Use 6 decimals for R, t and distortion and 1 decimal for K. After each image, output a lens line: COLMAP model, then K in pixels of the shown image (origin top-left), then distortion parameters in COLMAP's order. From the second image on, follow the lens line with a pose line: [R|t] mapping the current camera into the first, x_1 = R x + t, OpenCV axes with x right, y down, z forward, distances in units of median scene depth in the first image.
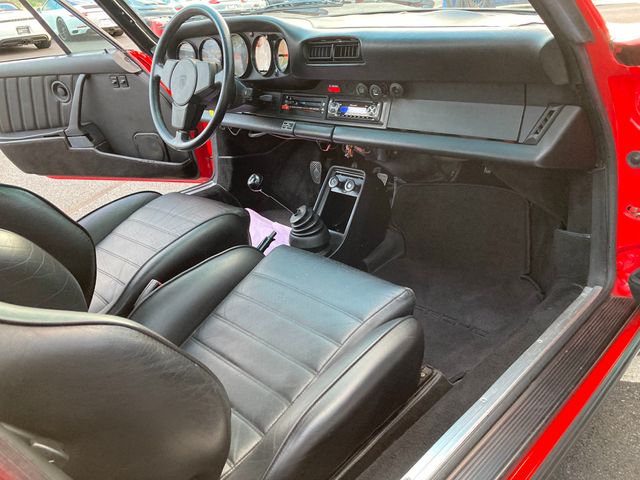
lens RADIAL K [[533.6, 0, 315.8], [0, 533.6, 234.1], [0, 0, 1]] dist [0.009789, 0.017371]
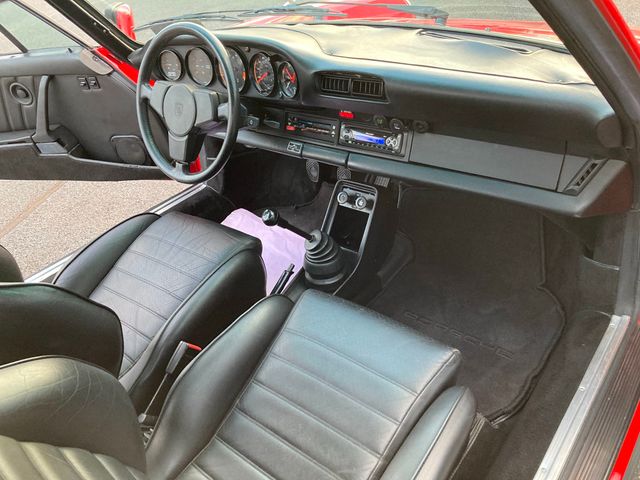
lens RADIAL K [[533.6, 0, 321.6], [0, 533.6, 240.5], [0, 0, 1]] dist [0.009789, 0.017371]
pose [[0.993809, -0.080347, 0.076728, -0.095180], [0.068280, 0.986527, 0.148665, -0.186618], [-0.087639, -0.142506, 0.985906, 0.043809]]
